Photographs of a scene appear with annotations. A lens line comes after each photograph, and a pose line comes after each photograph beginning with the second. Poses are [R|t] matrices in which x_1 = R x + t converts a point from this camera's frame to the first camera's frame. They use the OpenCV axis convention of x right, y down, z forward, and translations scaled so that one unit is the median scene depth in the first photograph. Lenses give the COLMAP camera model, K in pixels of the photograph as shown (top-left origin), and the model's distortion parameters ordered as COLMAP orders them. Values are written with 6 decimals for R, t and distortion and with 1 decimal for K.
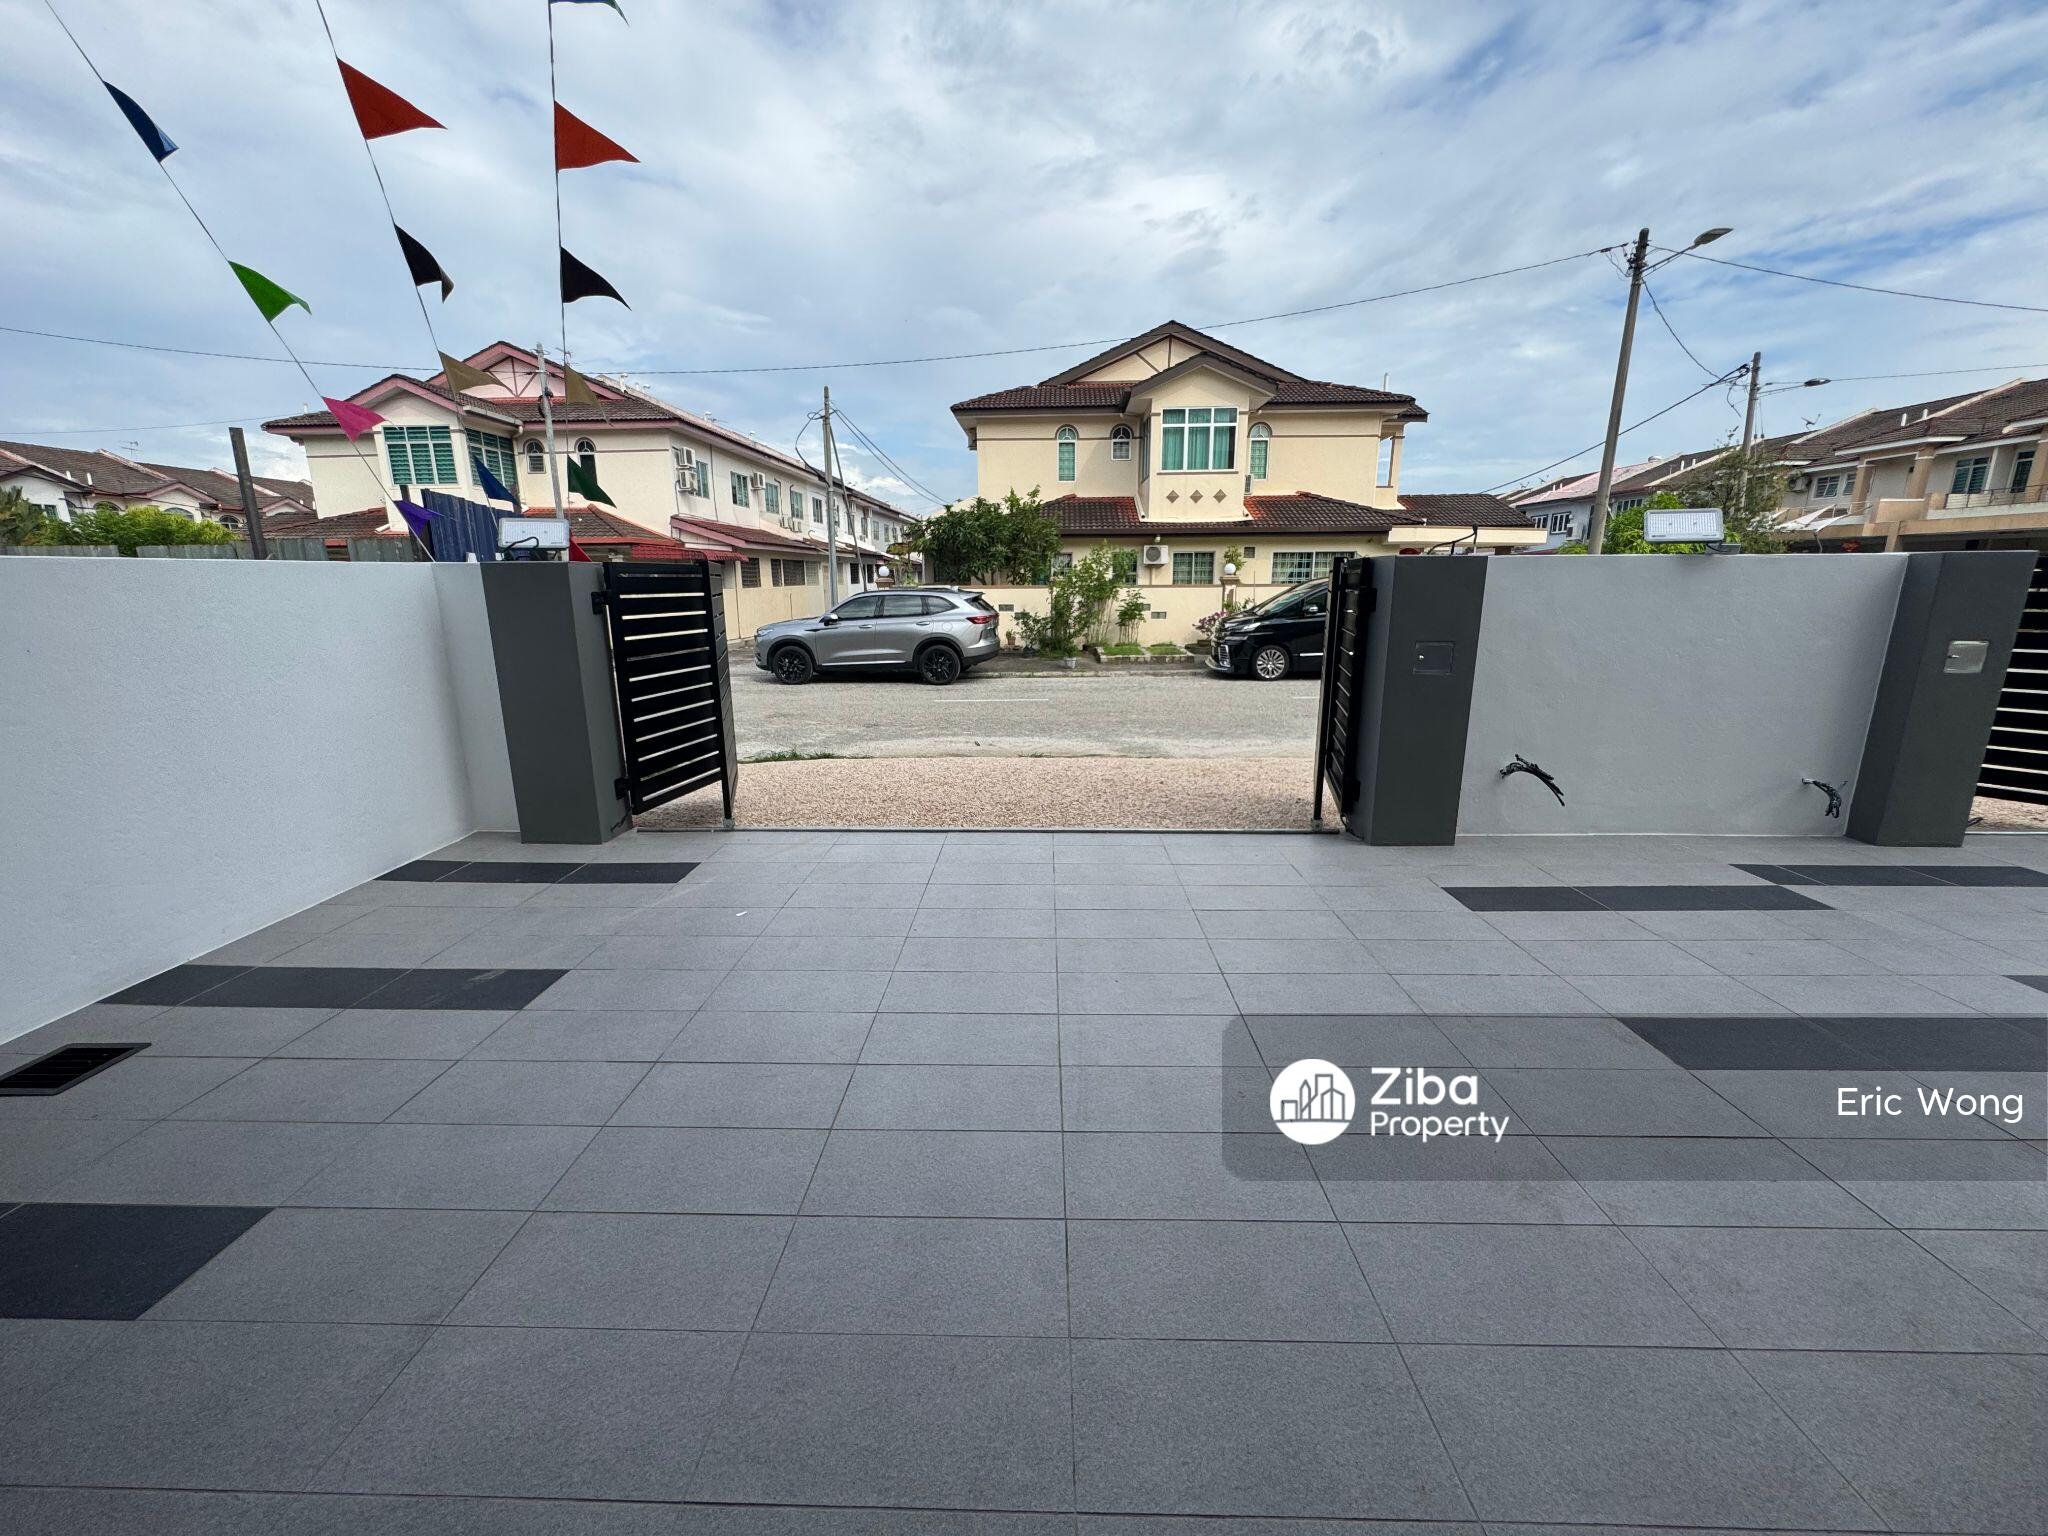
lens RADIAL K [[818.4, 0, 1020.0], [0, 818.4, 762.3], [0, 0, 1]] dist [-0.002792, 0.000173]
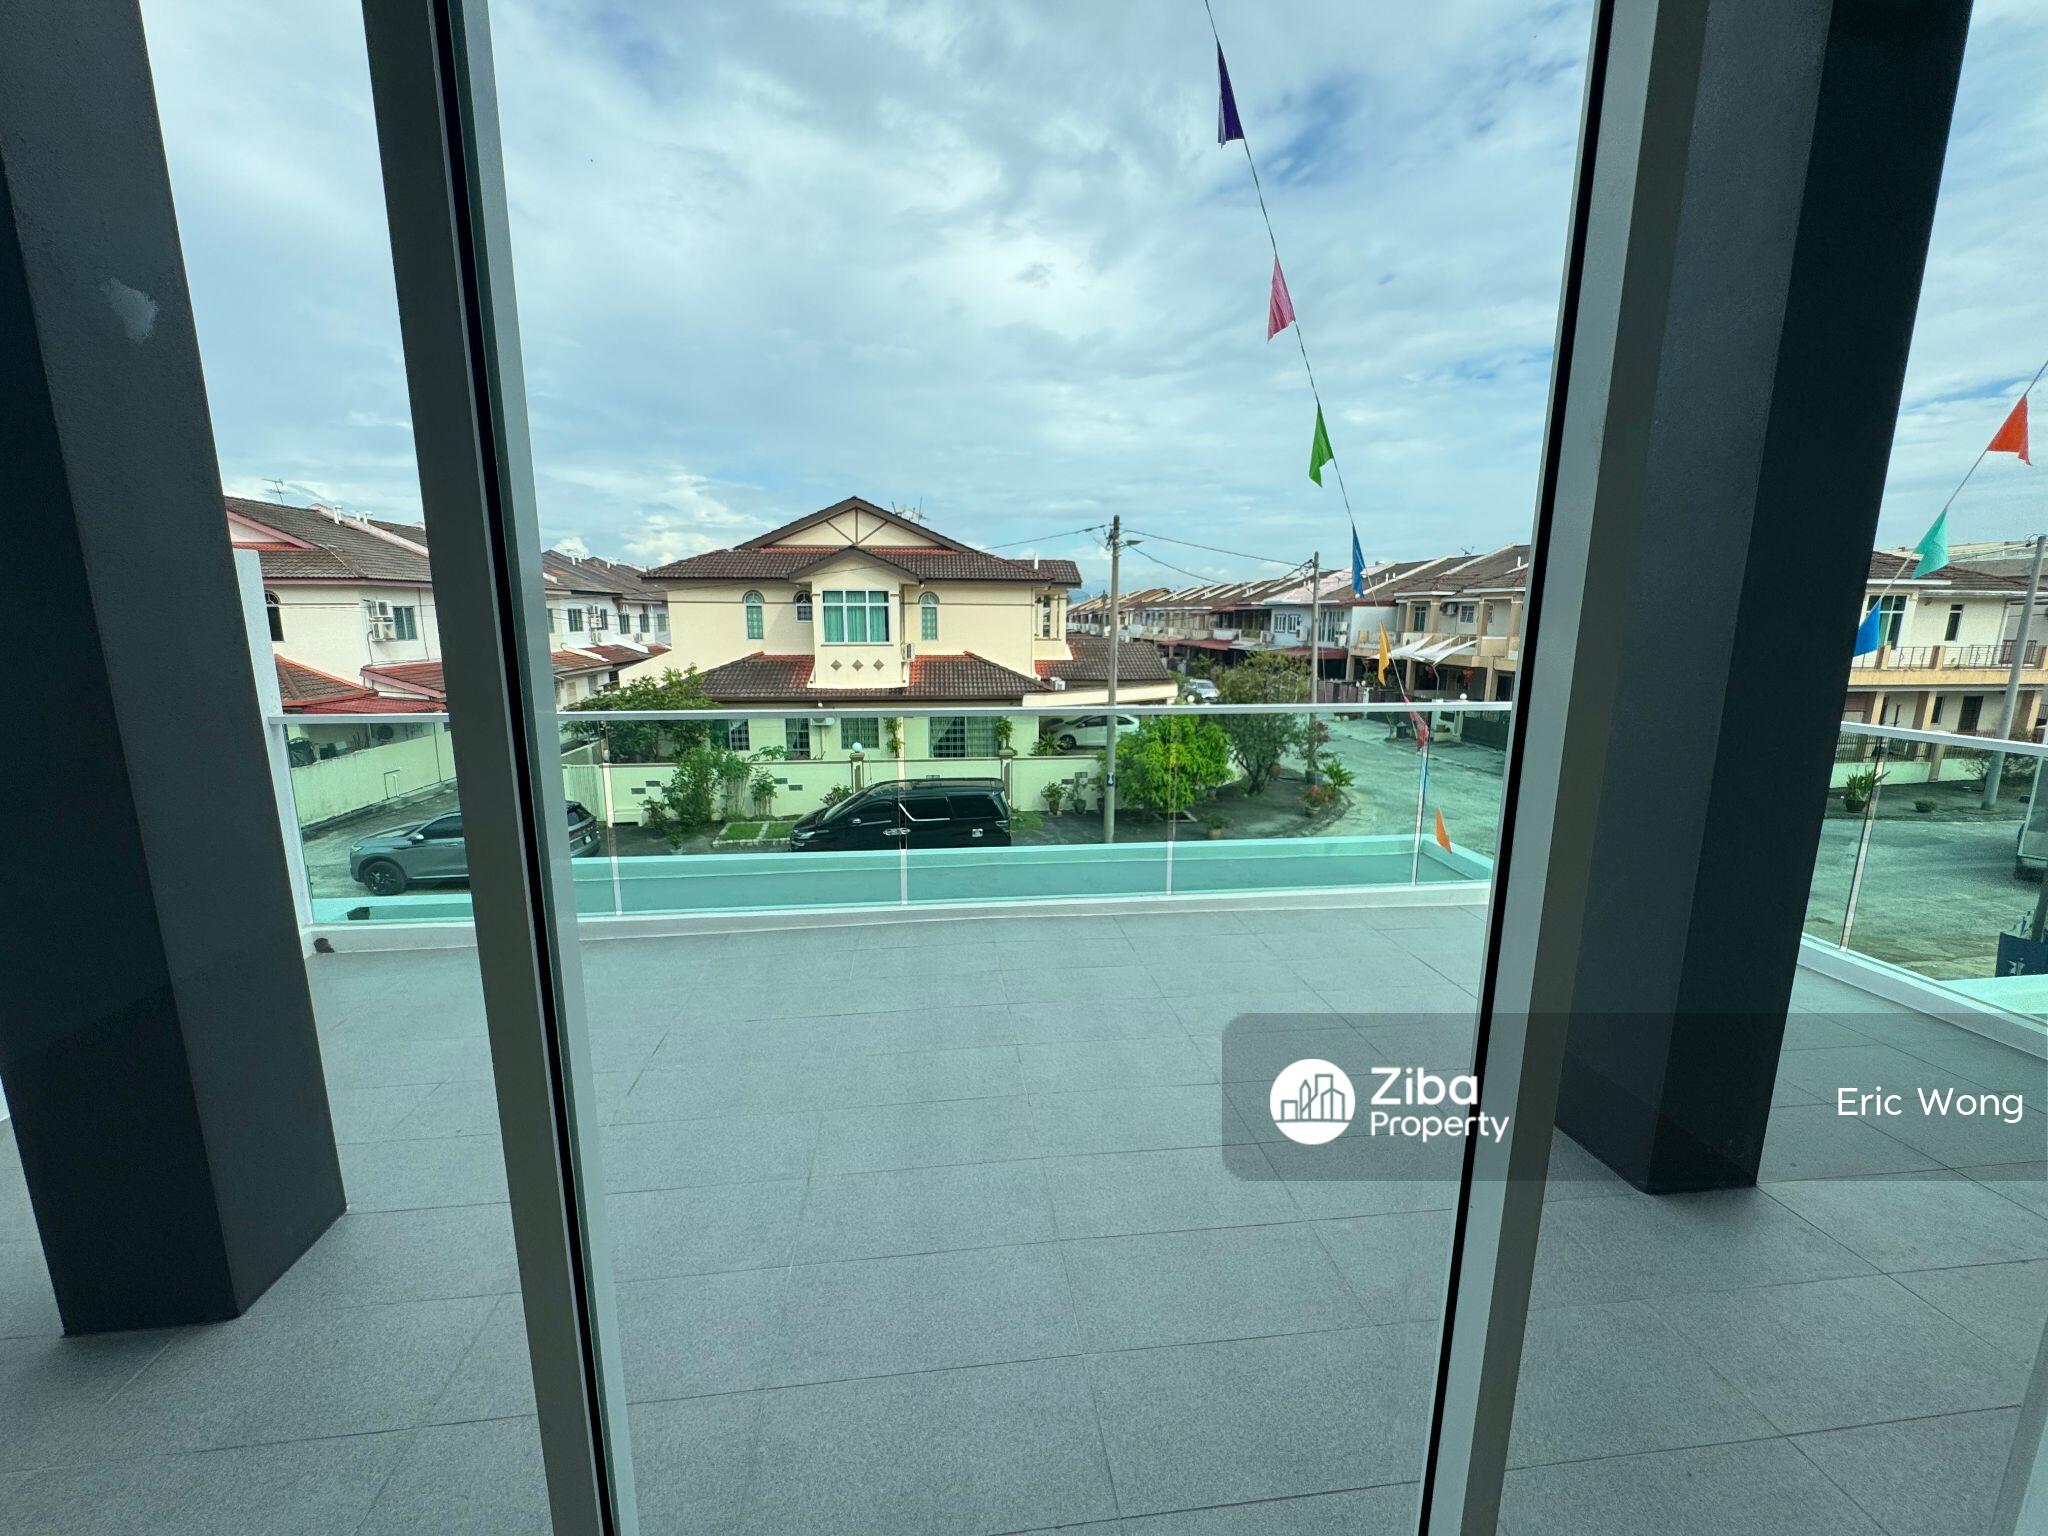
lens RADIAL K [[818.4, 0, 1016.8], [0, 818.4, 765.8], [0, 0, 1]] dist [-0.002792, 0.000173]
pose [[0.989814, -0.015558, 0.141511, 0.265973], [0.021200, 0.999036, -0.038449, -0.136710], [-0.140777, 0.041057, 0.989190, -0.134027]]
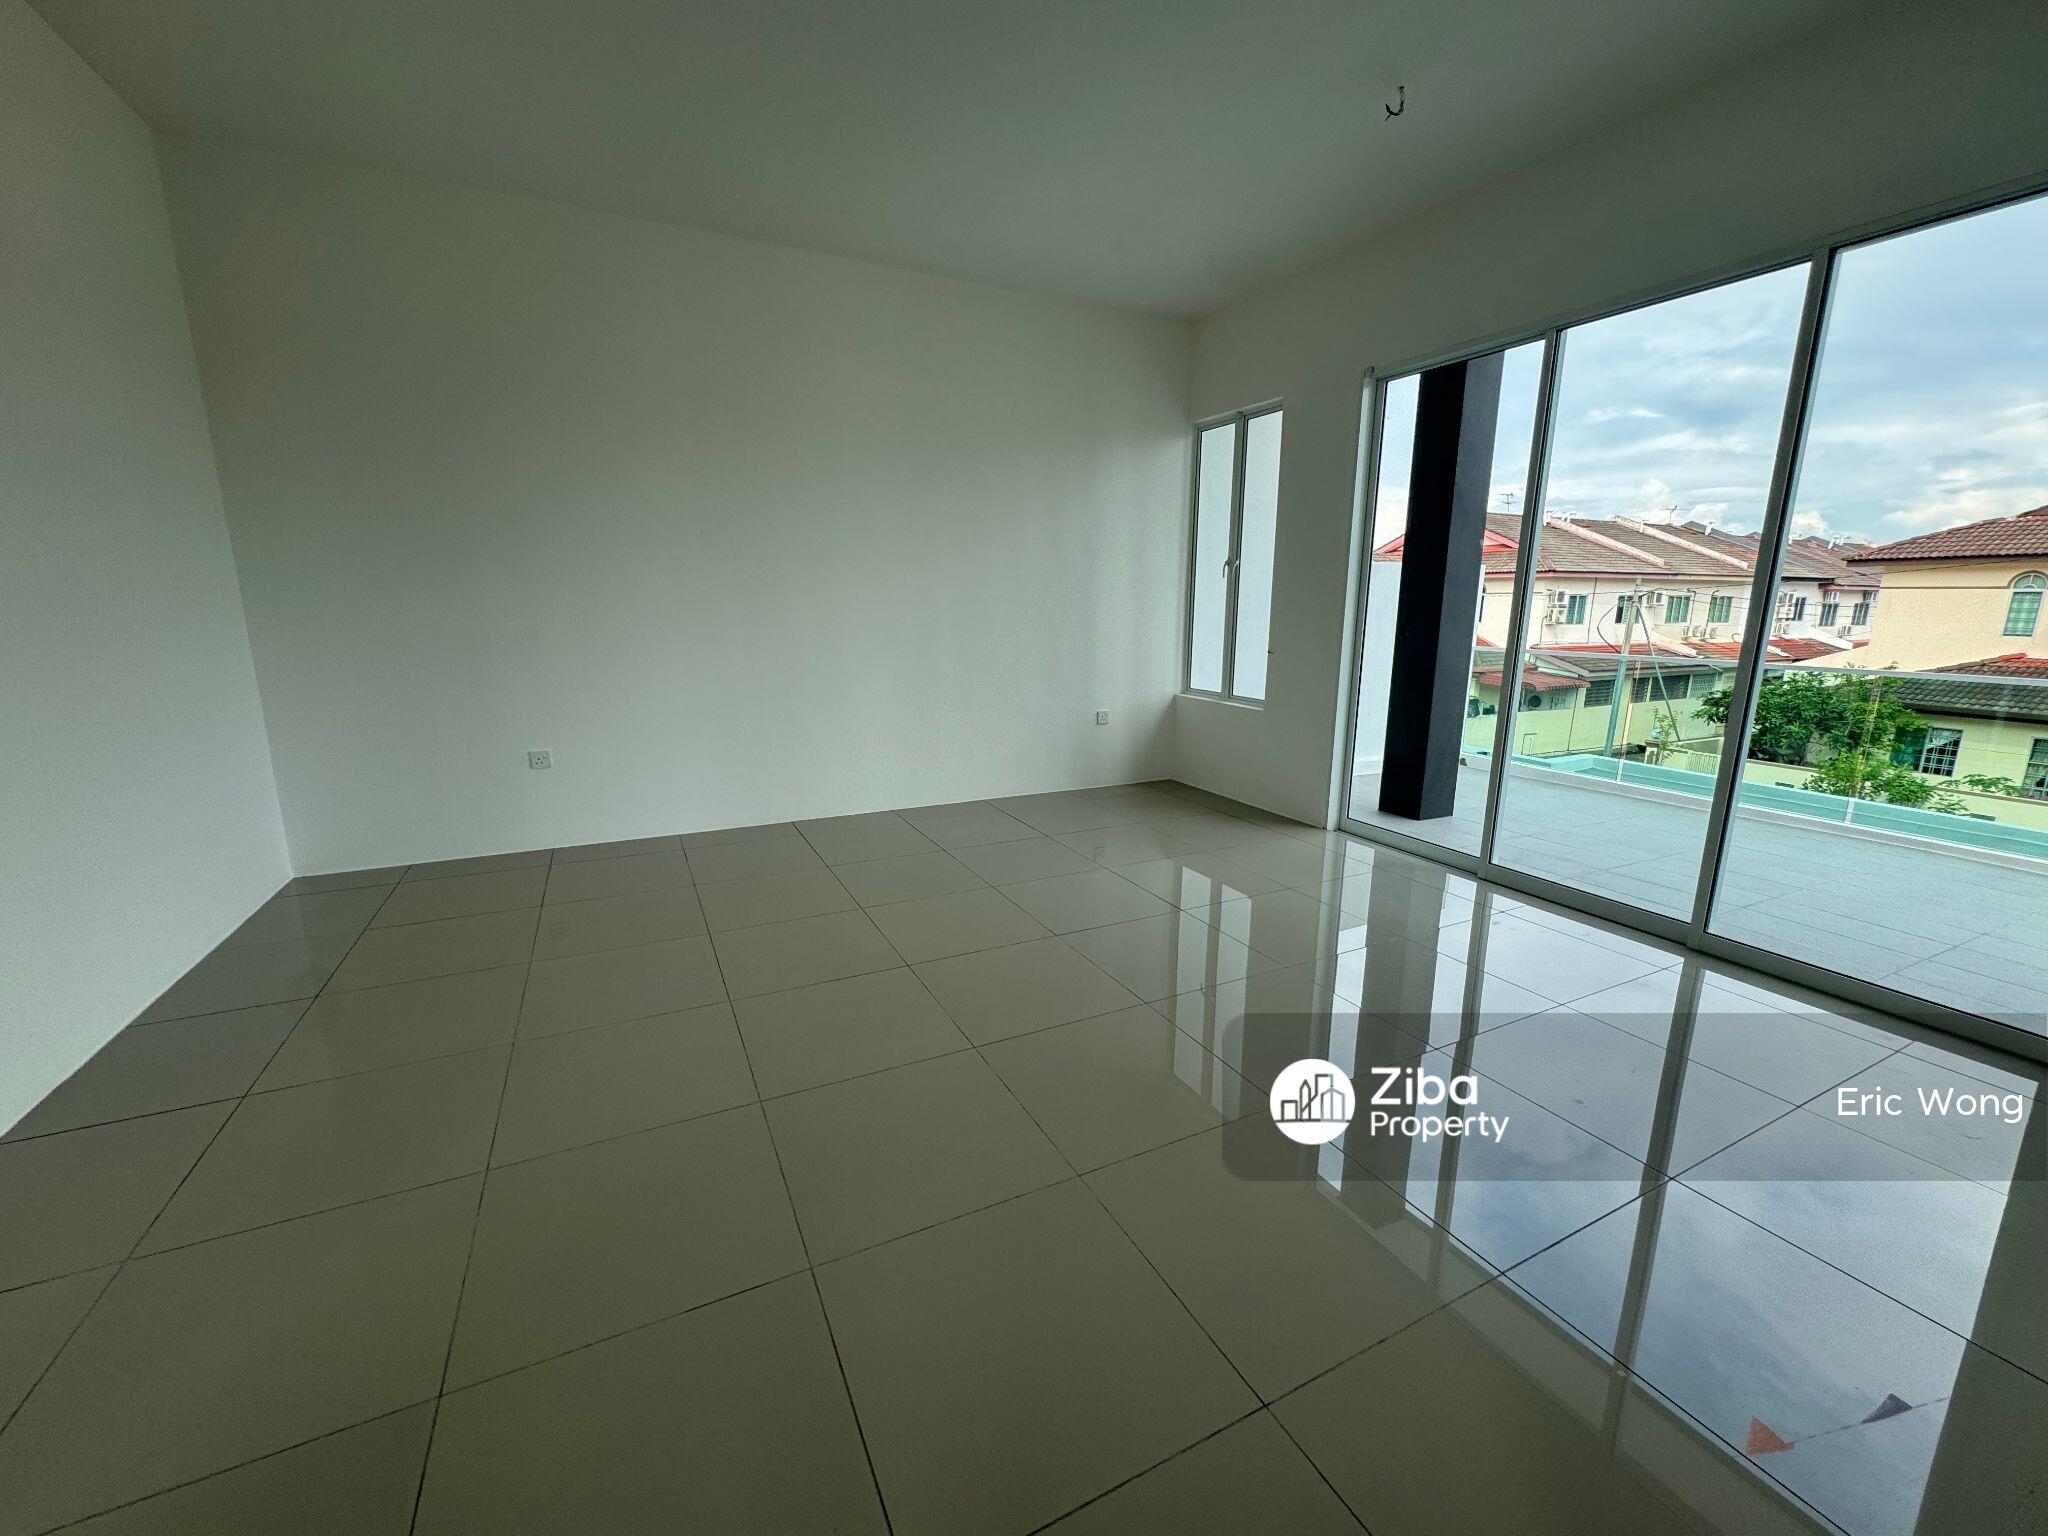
lens RADIAL K [[818.4, 0, 1021.4], [0, 818.4, 771.9], [0, 0, 1]] dist [-0.002792, 0.000173]
pose [[0.463392, 0.192689, -0.864950, 0.356972], [-0.203207, 0.973169, 0.107930, -0.104965], [0.862540, 0.125750, 0.490114, -0.269285]]
